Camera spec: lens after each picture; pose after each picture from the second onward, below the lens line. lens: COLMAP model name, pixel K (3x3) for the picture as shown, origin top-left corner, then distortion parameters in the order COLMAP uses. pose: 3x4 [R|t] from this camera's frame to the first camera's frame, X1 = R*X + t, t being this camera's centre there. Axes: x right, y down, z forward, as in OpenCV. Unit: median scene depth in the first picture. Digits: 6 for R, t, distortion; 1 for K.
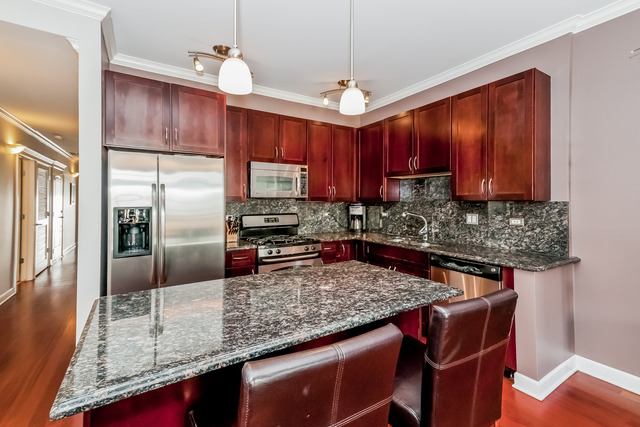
lens RADIAL K [[280.4, 0, 324.3], [0, 280.4, 199.5], [0, 0, 1]] dist [0.000483, 0.000056]
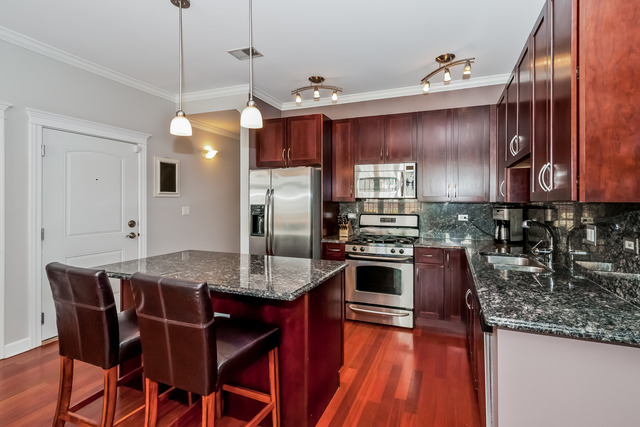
lens RADIAL K [[294.4, 0, 338.8], [0, 294.4, 202.7], [0, 0, 1]] dist [-0.001246, -0.000026]
pose [[0.605877, 0.003892, -0.795549, 0.604229], [0.001721, 0.999979, 0.006203, 0.003524], [0.795556, -0.005127, 0.605858, 0.239070]]
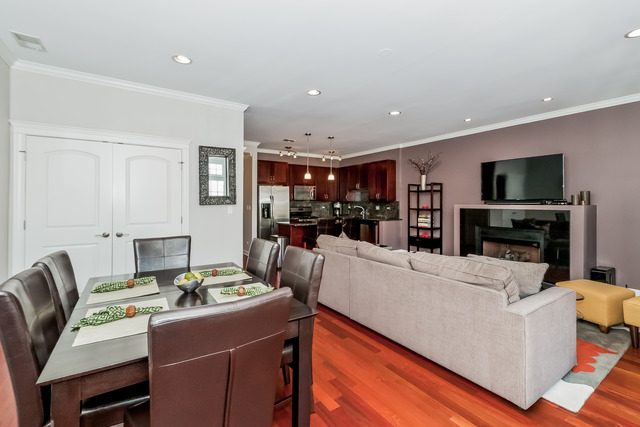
lens RADIAL K [[287.2, 0, 319.0], [0, 287.2, 200.9], [0, 0, 1]] dist [0.000006, -0.000003]
pose [[0.999706, 0.000930, 0.024233, -0.100783], [-0.001035, 0.999990, 0.004313, -0.010190], [-0.024229, -0.004337, 0.999697, -1.539408]]
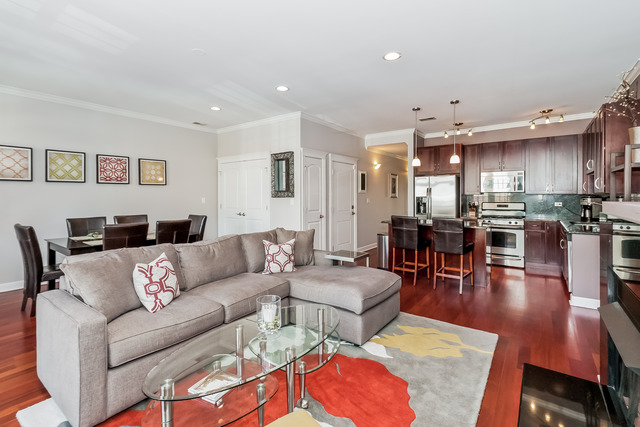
lens RADIAL K [[294.9, 0, 321.0], [0, 294.9, 200.1], [0, 0, 1]] dist [0.000102, -0.000223]
pose [[0.361080, 0.008242, -0.932498, 1.126275], [0.007464, 0.999903, 0.011728, 0.011711], [0.932505, -0.011195, 0.360983, -0.656123]]
